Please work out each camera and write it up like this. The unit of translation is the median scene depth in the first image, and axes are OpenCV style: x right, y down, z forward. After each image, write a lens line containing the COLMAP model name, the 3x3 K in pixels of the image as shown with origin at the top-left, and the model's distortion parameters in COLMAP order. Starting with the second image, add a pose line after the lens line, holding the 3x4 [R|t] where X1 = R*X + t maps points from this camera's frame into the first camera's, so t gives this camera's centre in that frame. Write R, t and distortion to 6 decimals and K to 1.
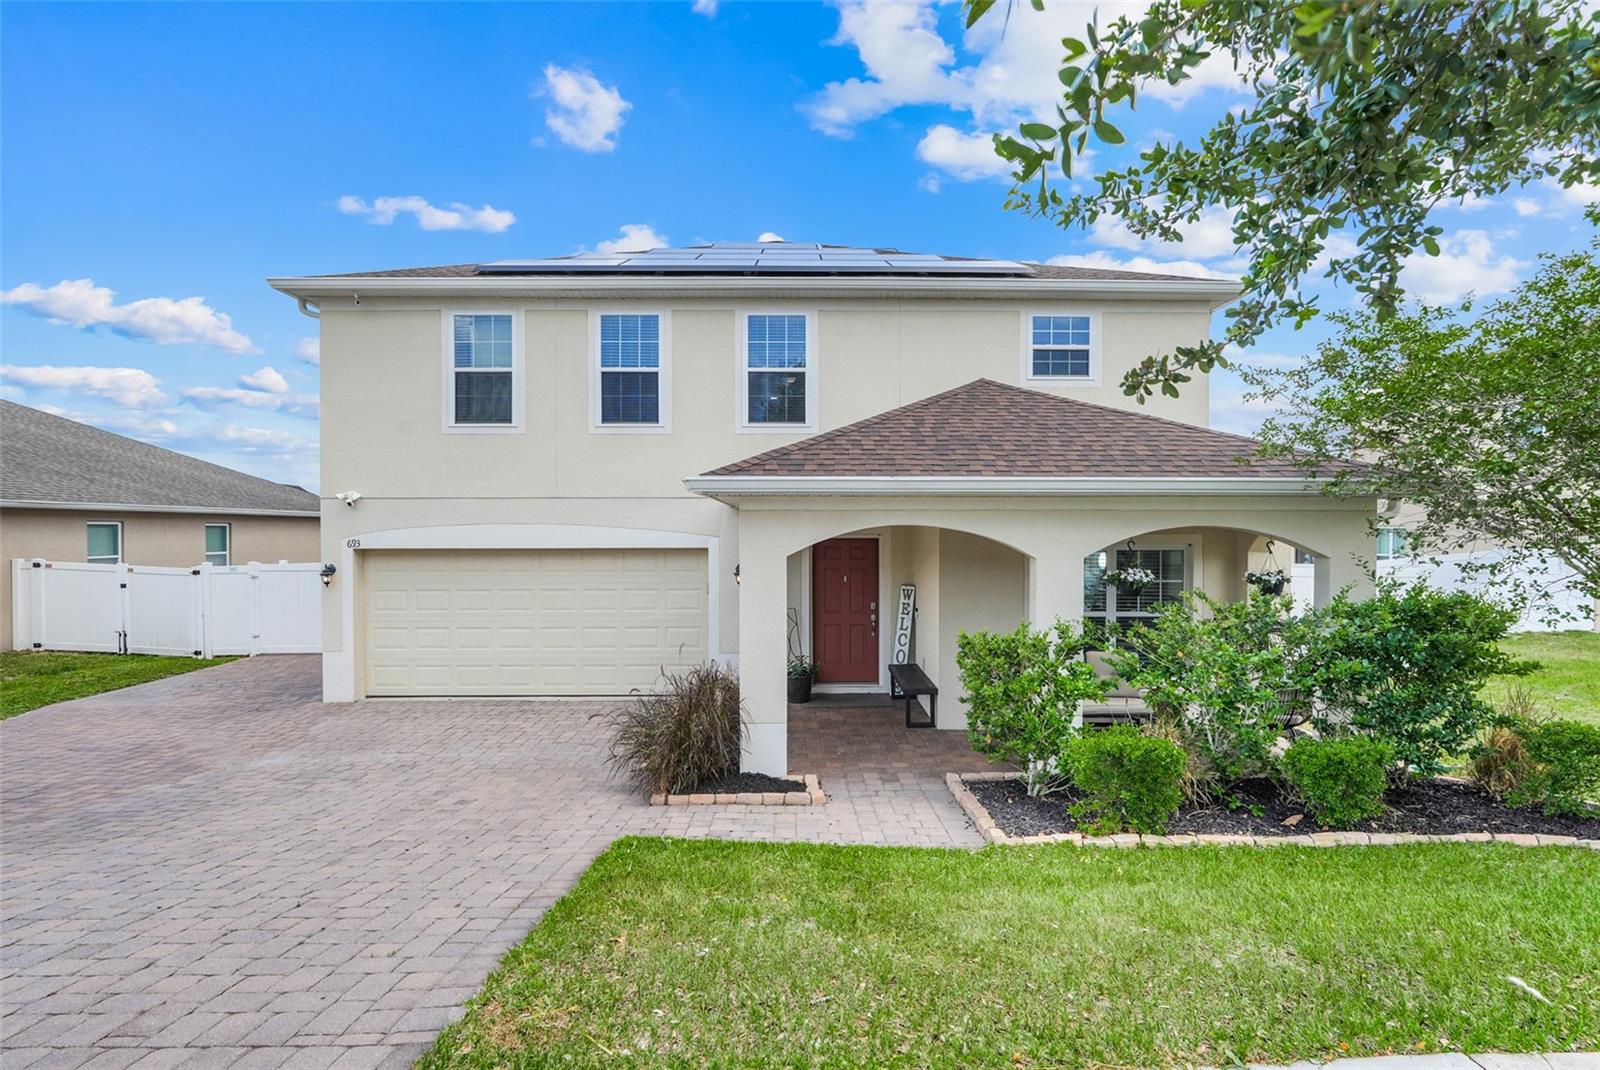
lens RADIAL K [[746.8, 0, 802.0], [0, 746.8, 559.4], [0, 0, 1]] dist [-0.000116, -0.000002]
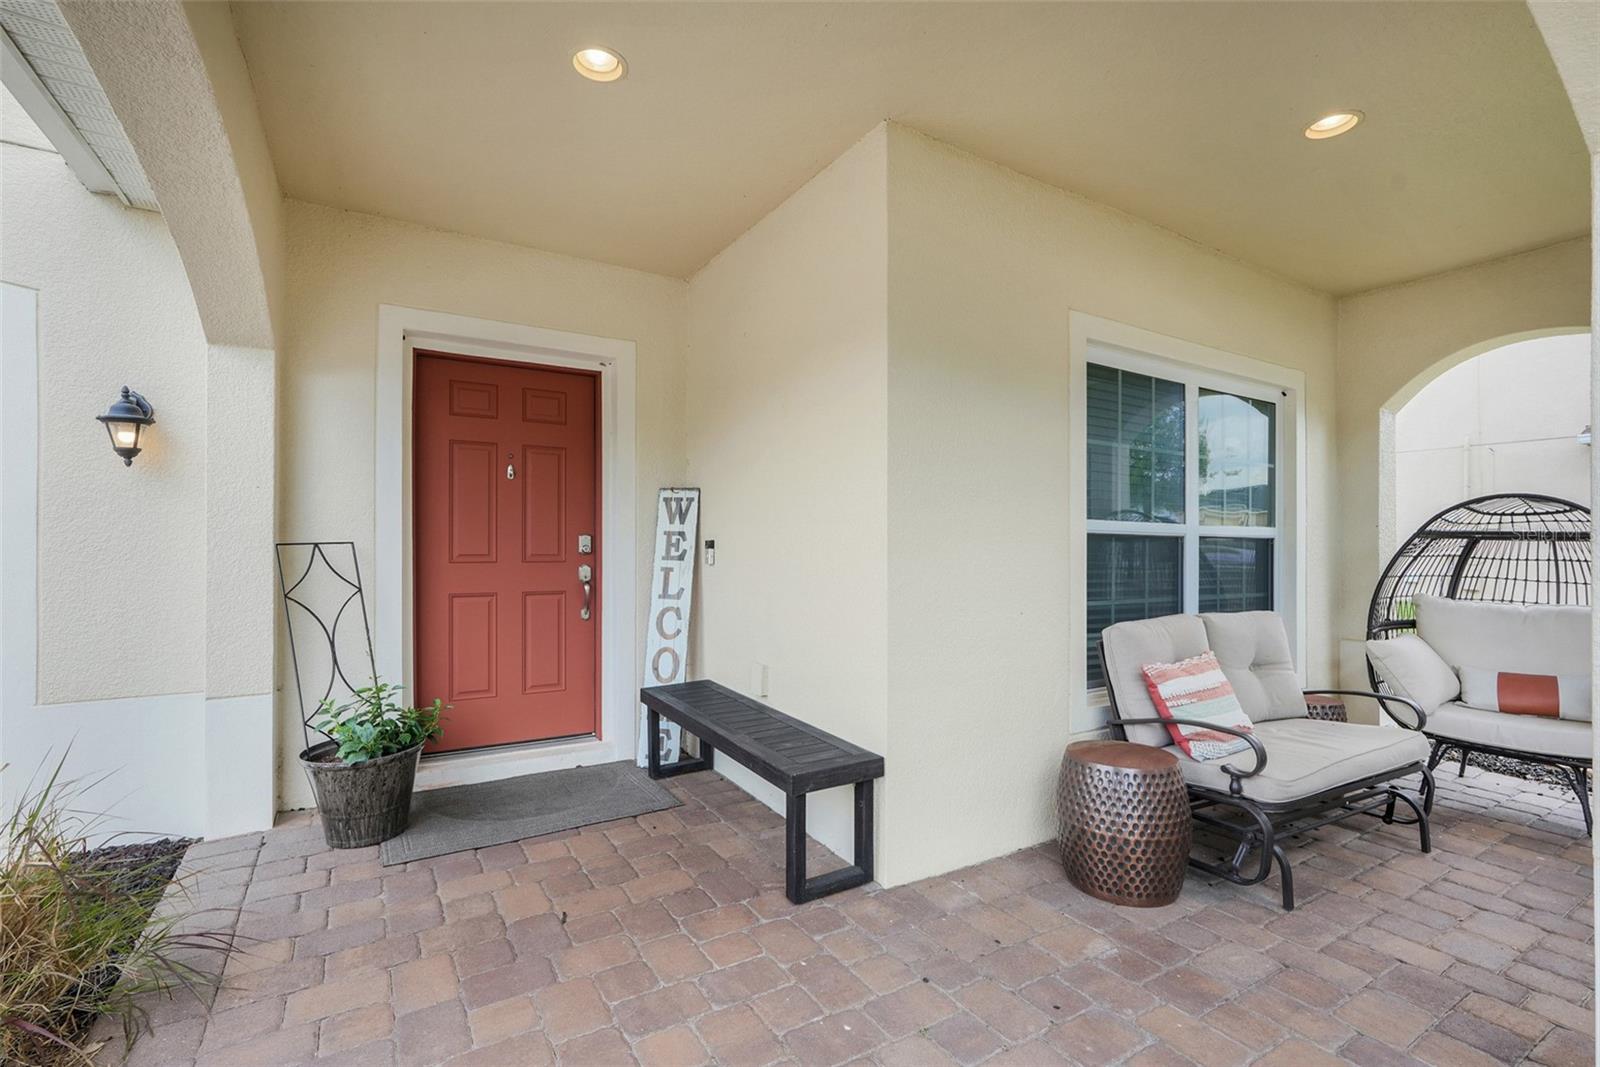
lens RADIAL K [[701.5, 0, 773.8], [0, 701.5, 562.4], [0, 0, 1]] dist [0.000161, 0.000046]
pose [[0.873517, -0.004645, 0.486772, 0.001521], [0.010247, 0.999908, -0.008846, 0.078911], [-0.486686, 0.012715, 0.873484, 0.643577]]
